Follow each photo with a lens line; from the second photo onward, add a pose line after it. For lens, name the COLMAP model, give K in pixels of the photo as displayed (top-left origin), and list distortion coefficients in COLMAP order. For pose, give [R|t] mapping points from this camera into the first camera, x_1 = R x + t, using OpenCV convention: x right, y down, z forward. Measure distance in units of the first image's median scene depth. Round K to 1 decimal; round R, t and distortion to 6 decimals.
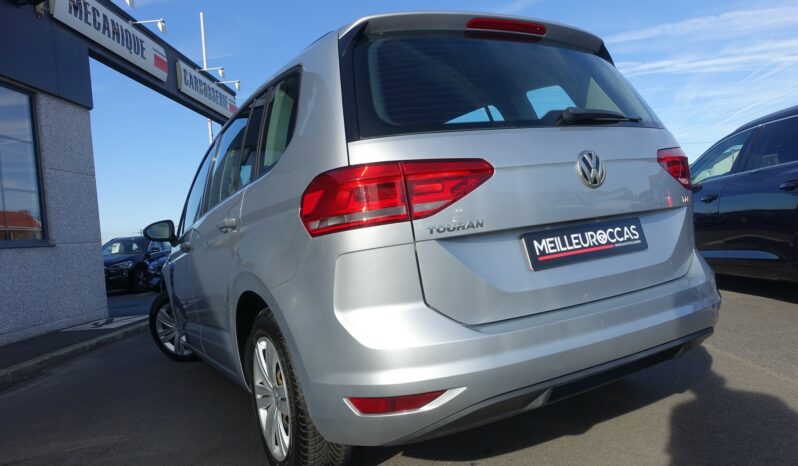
lens RADIAL K [[550.8, 0, 403.4], [0, 550.8, 234.2], [0, 0, 1]] dist [0.000228, -0.001153]
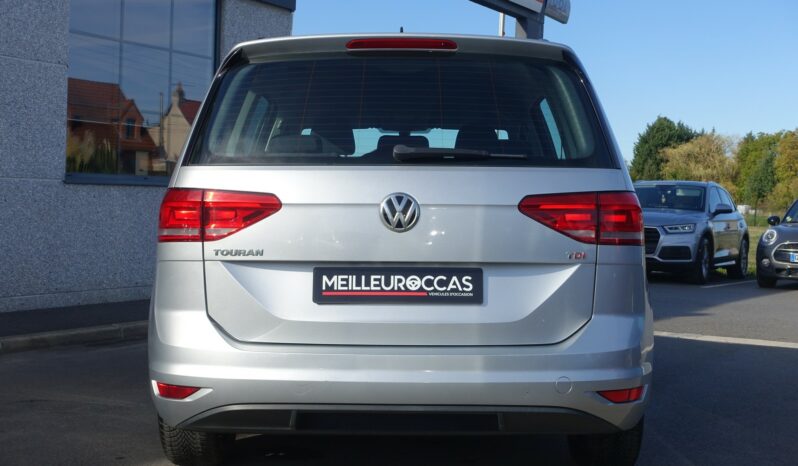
lens RADIAL K [[1003.6, 0, 395.4], [0, 1003.6, 233.4], [0, 0, 1]] dist [0.016009, 0.000000]
pose [[0.858787, 0.137700, -0.493481, 1.243450], [-0.114015, 0.990416, 0.077948, -0.223950], [0.499485, -0.010676, 0.866256, -0.560065]]
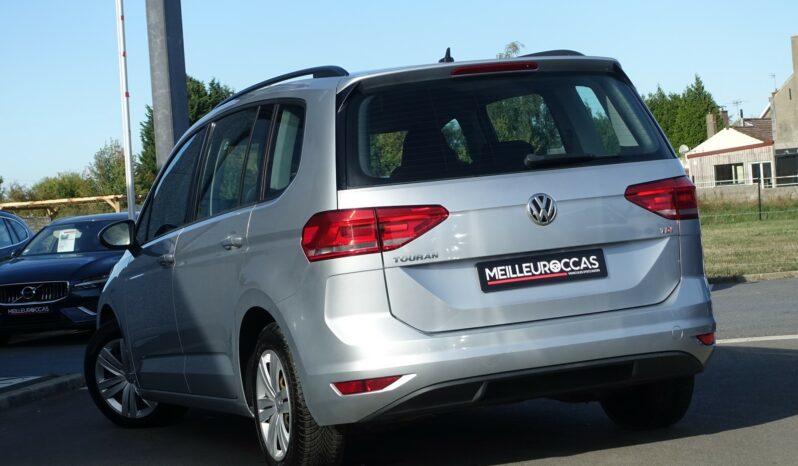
lens RADIAL K [[1822.9, 0, 400.0], [0, 1822.9, 234.2], [0, 0, 1]] dist [-0.067500, 0.000000]
pose [[0.988973, 0.020886, -0.146618, 0.628182], [-0.018067, 0.999626, 0.020529, -0.142403], [0.146992, -0.017654, 0.988980, -3.001463]]
